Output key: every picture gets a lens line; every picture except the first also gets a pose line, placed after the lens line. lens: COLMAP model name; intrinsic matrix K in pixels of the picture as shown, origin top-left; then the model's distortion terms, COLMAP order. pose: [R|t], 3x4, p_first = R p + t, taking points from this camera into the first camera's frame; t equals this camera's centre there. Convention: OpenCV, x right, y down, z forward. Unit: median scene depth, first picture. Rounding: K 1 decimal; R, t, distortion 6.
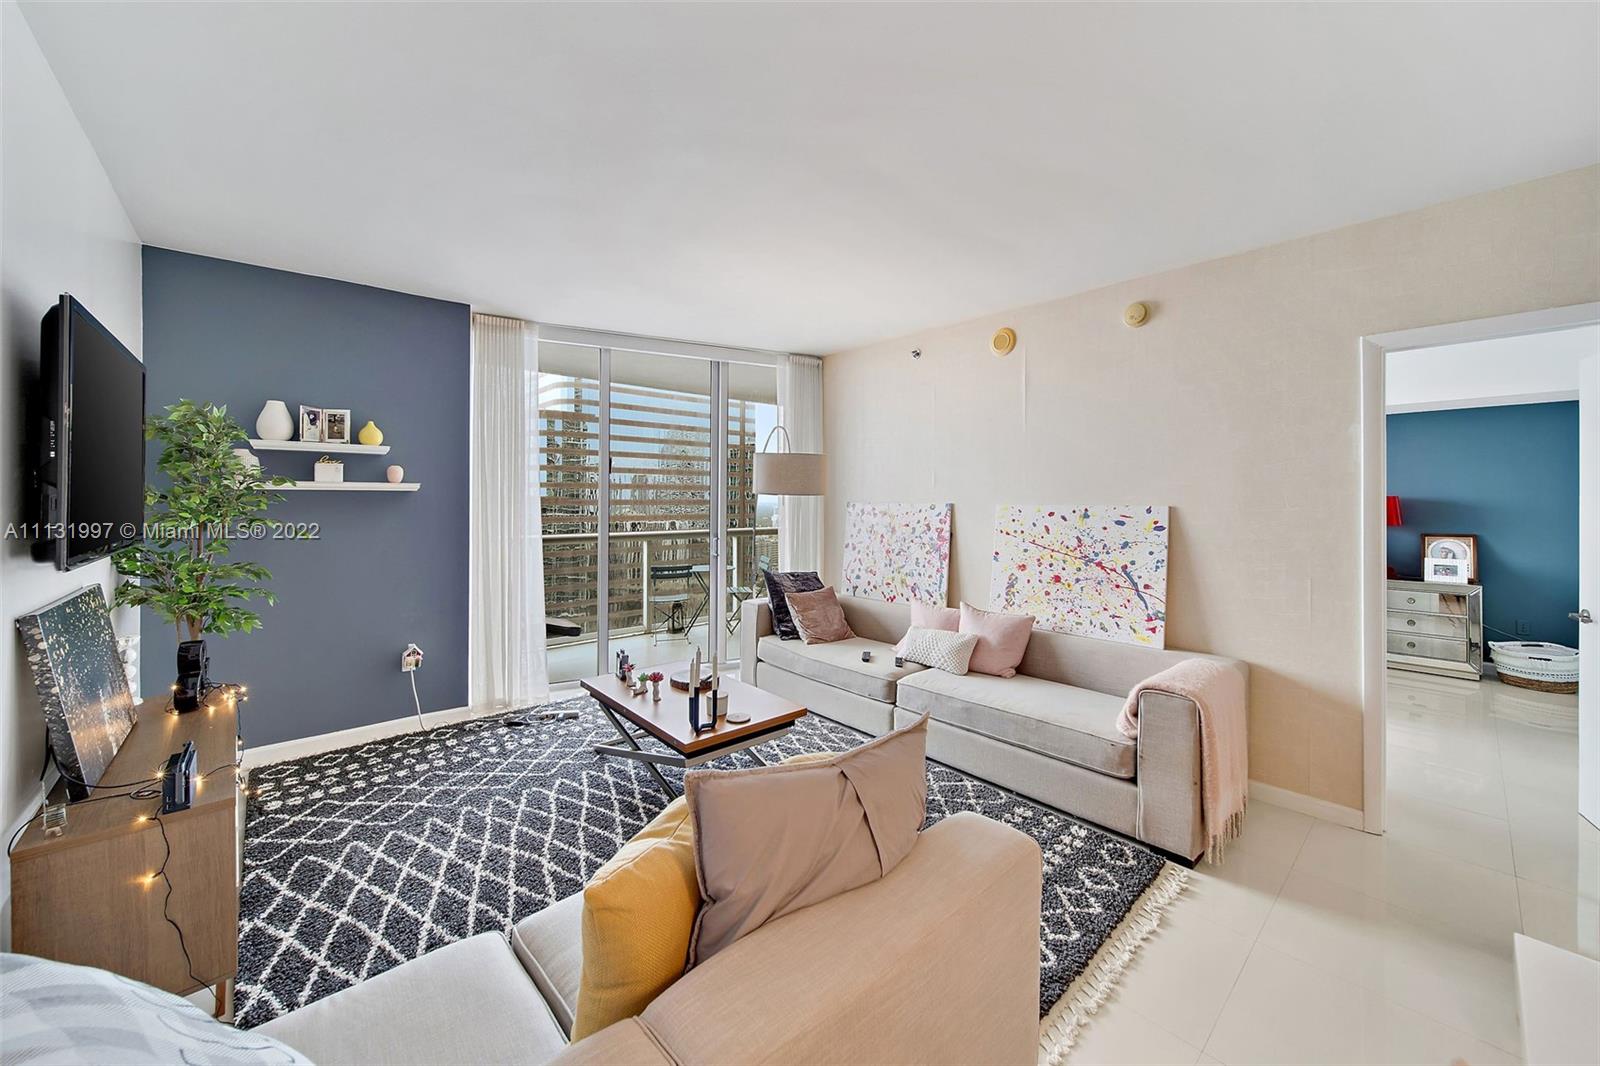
lens RADIAL K [[575.5, 0, 826.0], [0, 575.5, 497.1], [0, 0, 1]] dist [-0.002624, -0.000704]
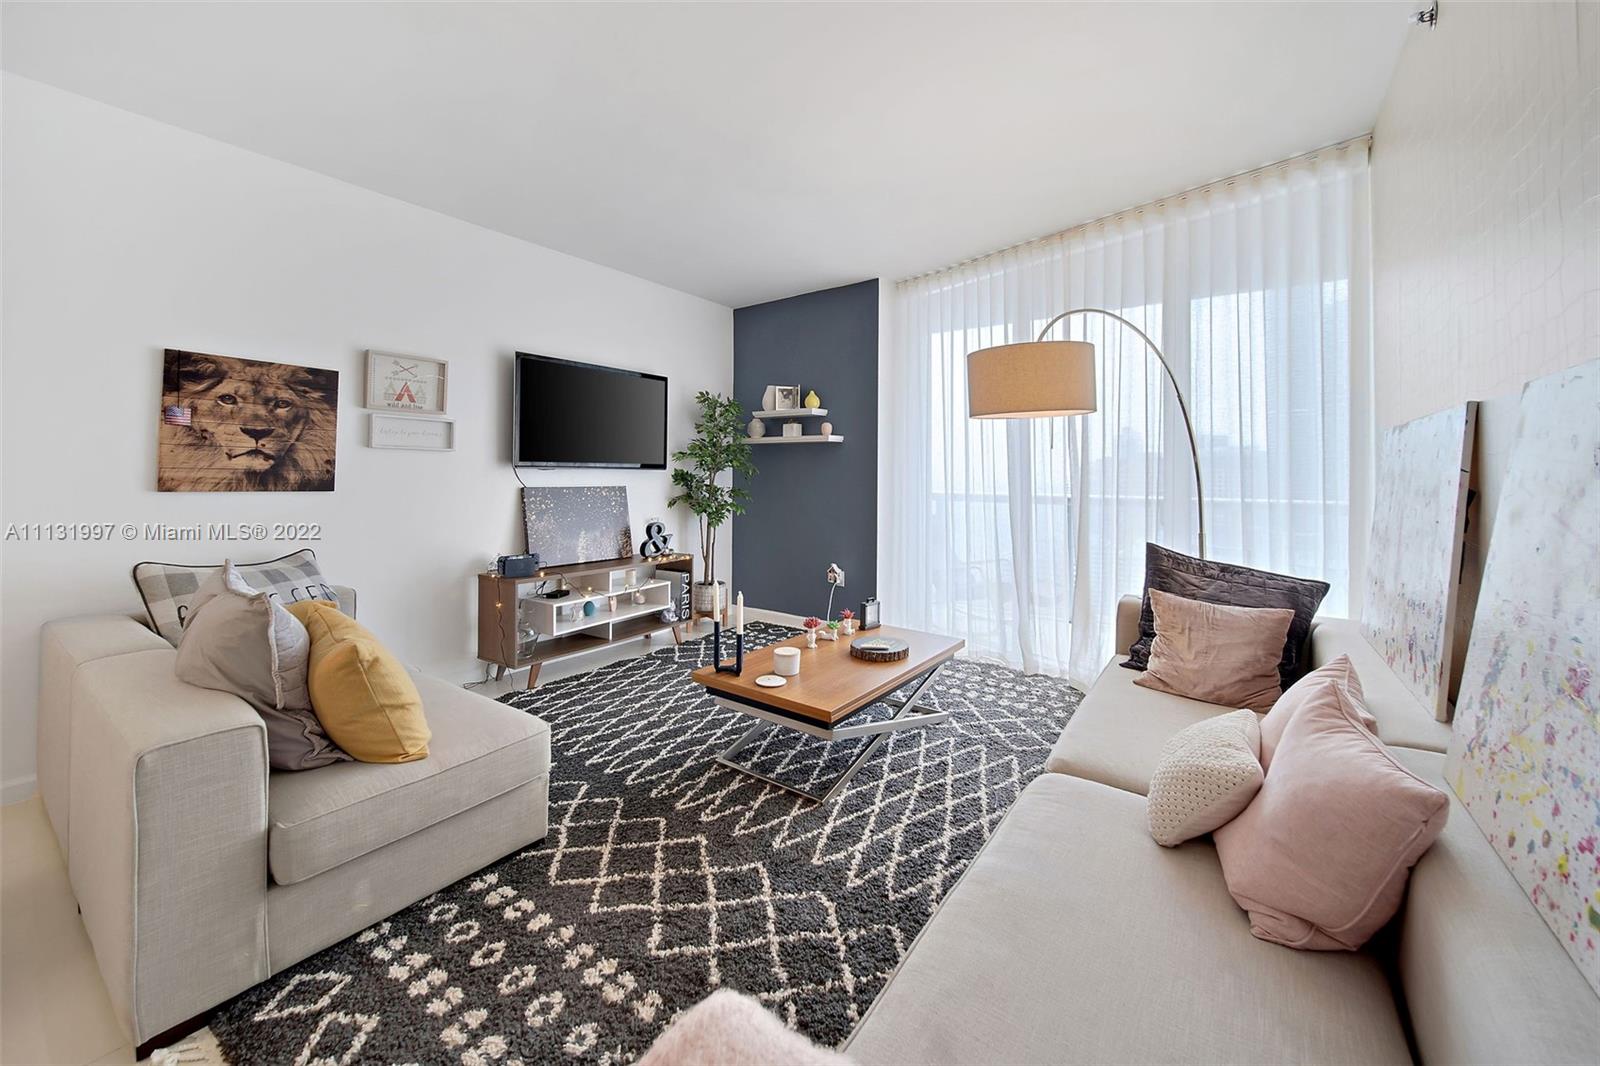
lens RADIAL K [[608.8, 0, 824.7], [0, 608.8, 463.9], [0, 0, 1]] dist [-0.002924, -0.000373]
pose [[0.182579, -0.023065, -0.982921, 0.629108], [-0.003136, 0.999706, -0.024042, 0.076657], [0.983186, 0.007472, 0.182453, 0.801604]]
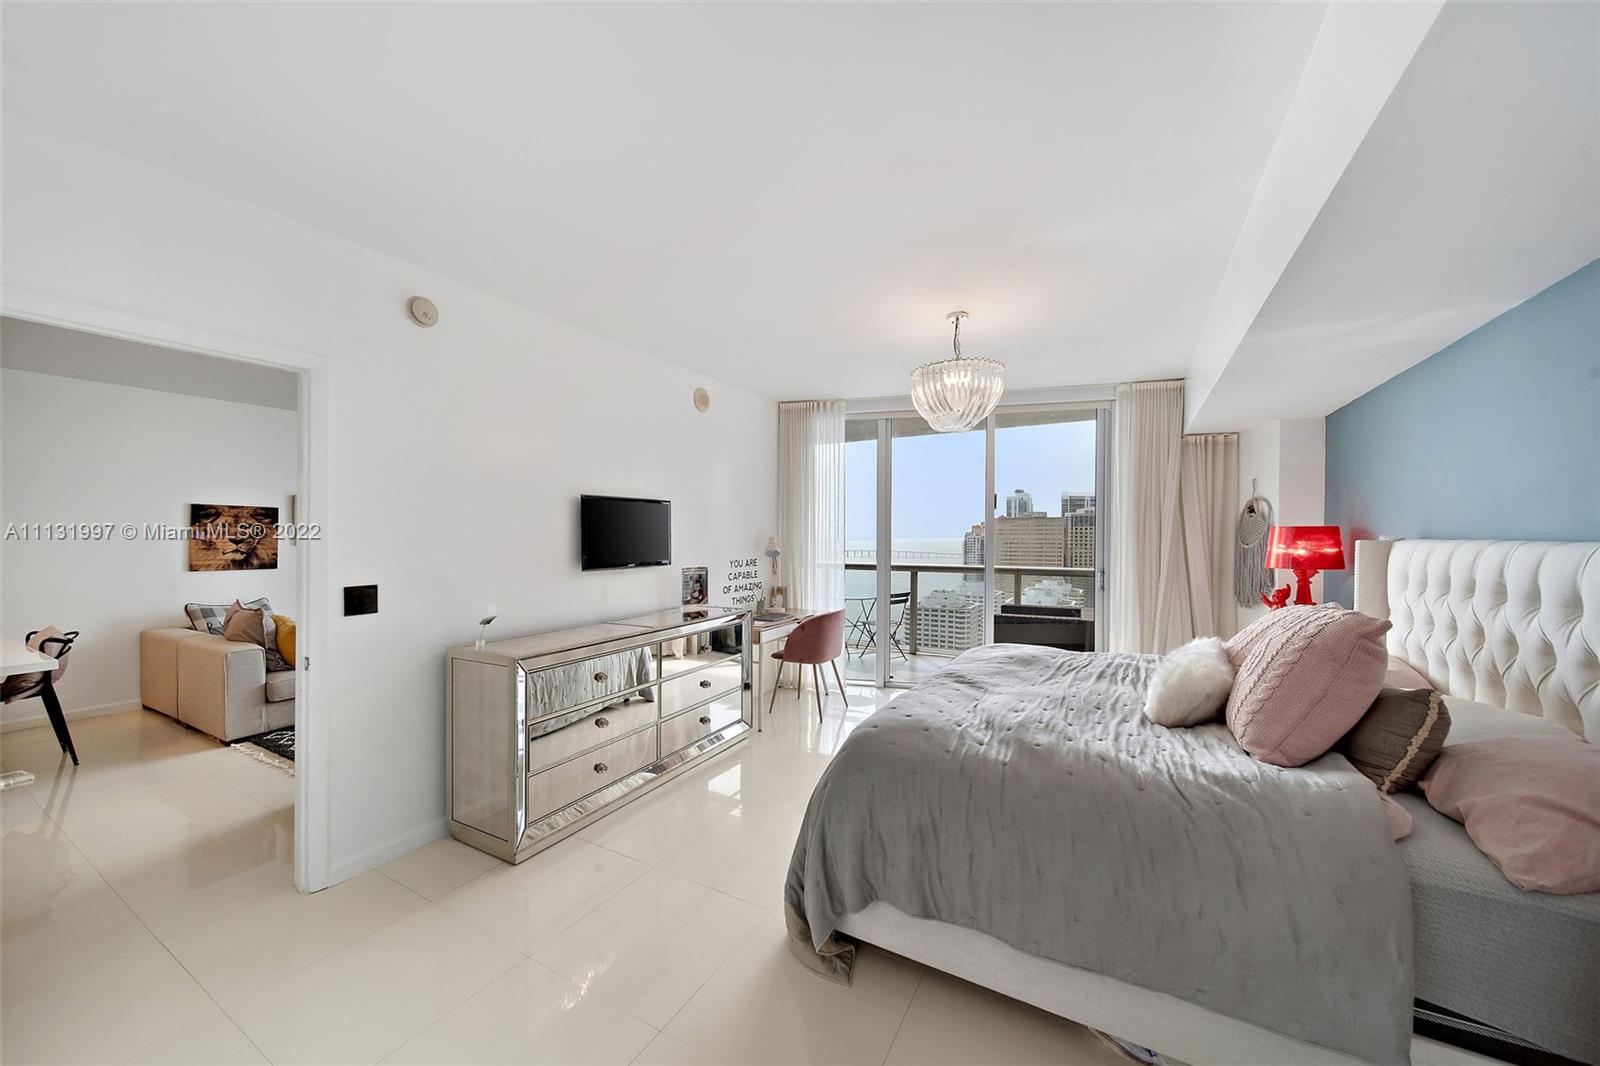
lens RADIAL K [[575.5, 0, 819.0], [0, 575.5, 533.9], [0, 0, 1]] dist [-0.002624, -0.000704]
pose [[0.283221, -0.006635, -0.959032, 1.686544], [0.007378, 0.999962, -0.004739, 0.014293], [0.959026, -0.005734, 0.283259, 1.302862]]
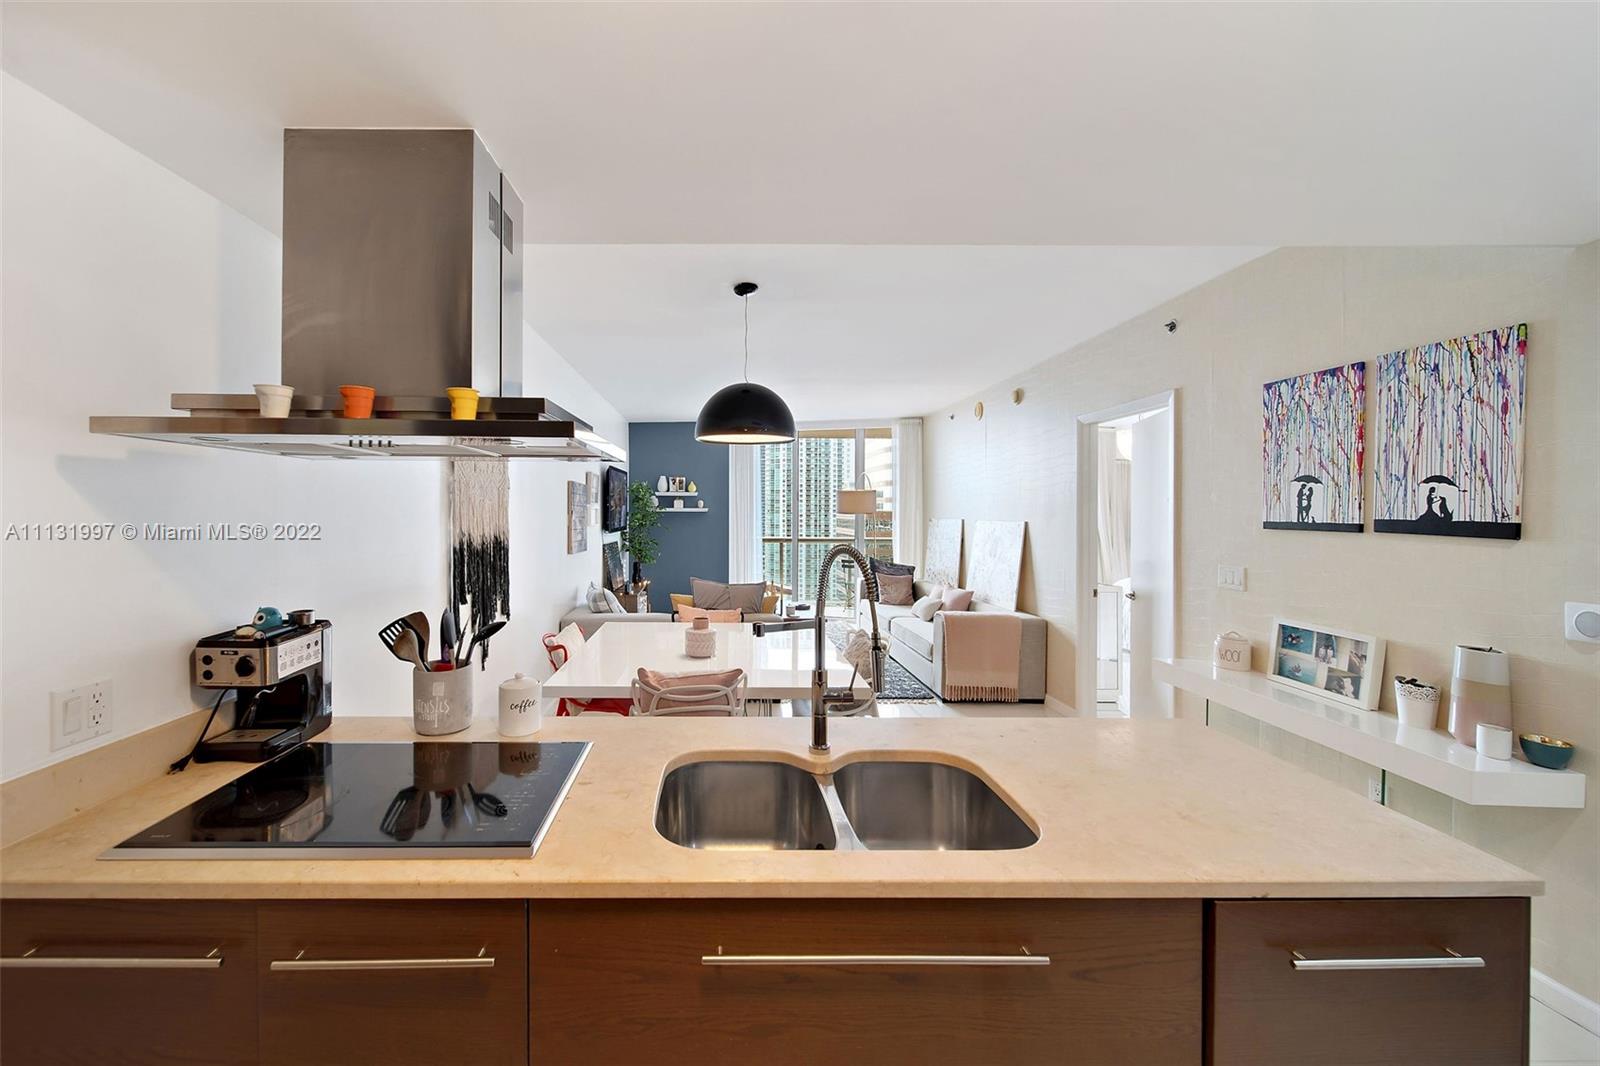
lens RADIAL K [[638.4, 0, 744.9], [0, 638.4, 519.8], [0, 0, 1]] dist [-0.000480, -0.001282]
pose [[0.725133, 0.008184, -0.688560, 1.156115], [-0.001303, 0.999944, 0.010512, -0.006894], [0.688607, -0.006725, 0.725103, -0.731065]]
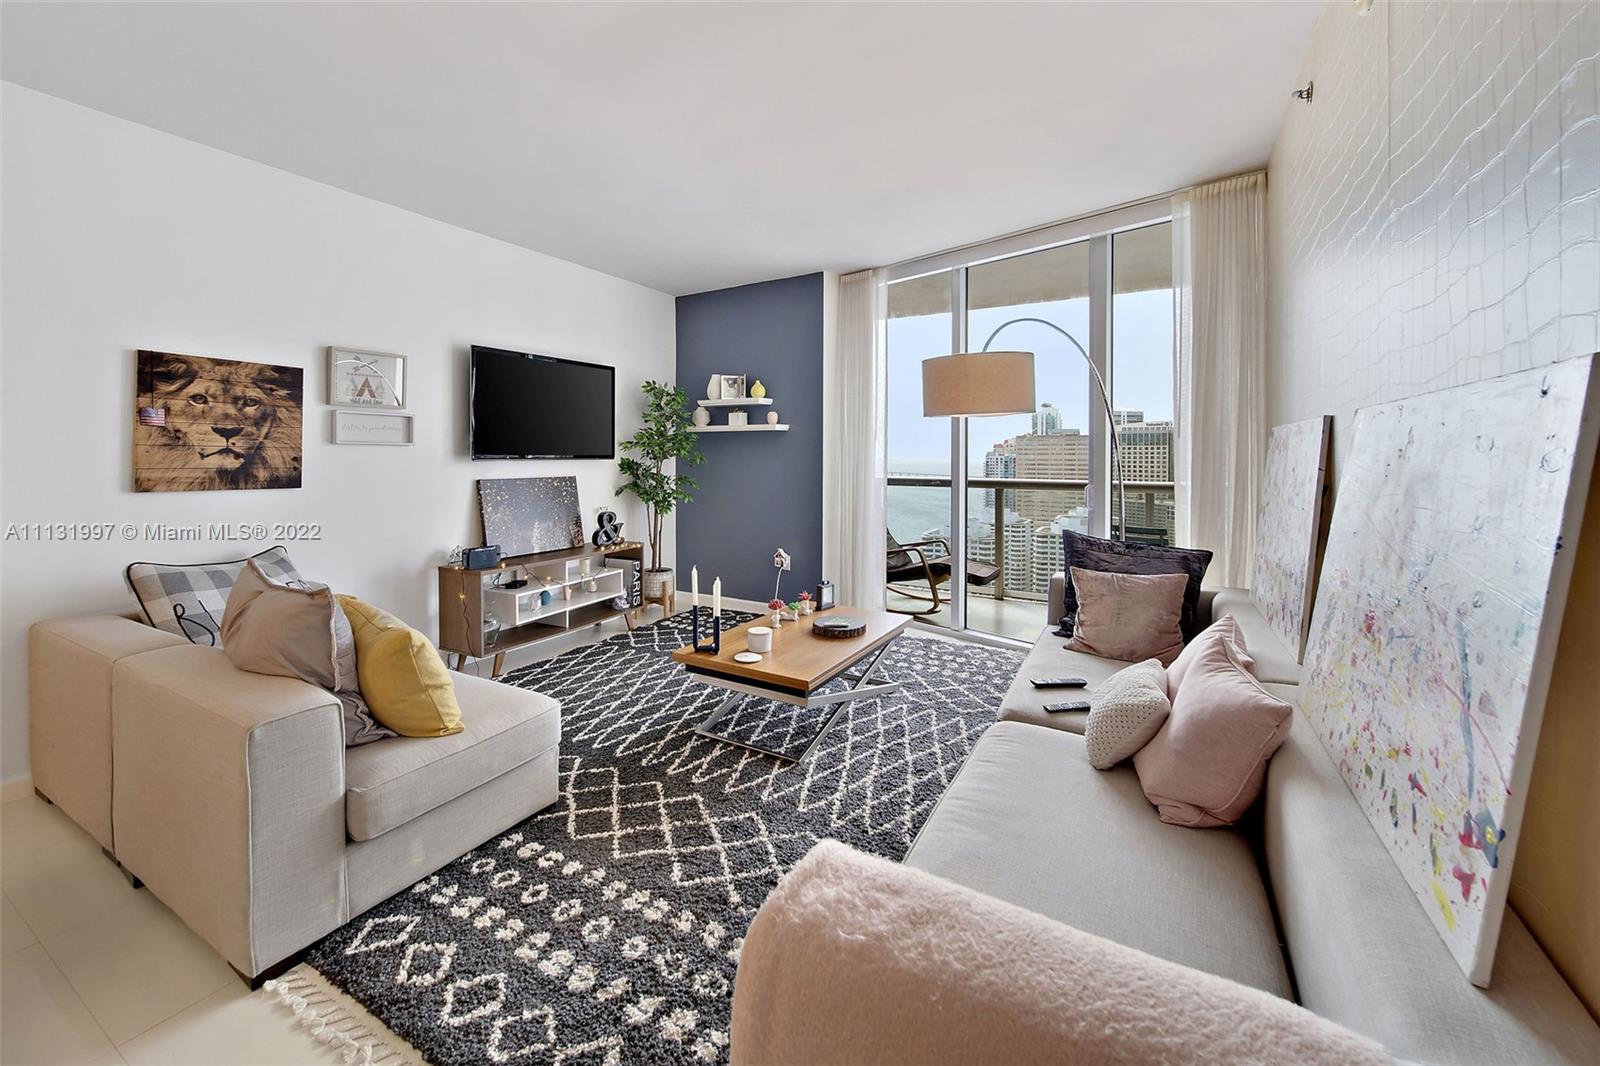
lens RADIAL K [[638.4, 0, 793.8], [0, 638.4, 458.4], [0, 0, 1]] dist [-0.000480, -0.001282]
pose [[0.265601, -0.000027, -0.964083, 0.726140], [0.004689, 0.999988, 0.001264, 0.055455], [0.964072, -0.004856, 0.265598, 0.704939]]
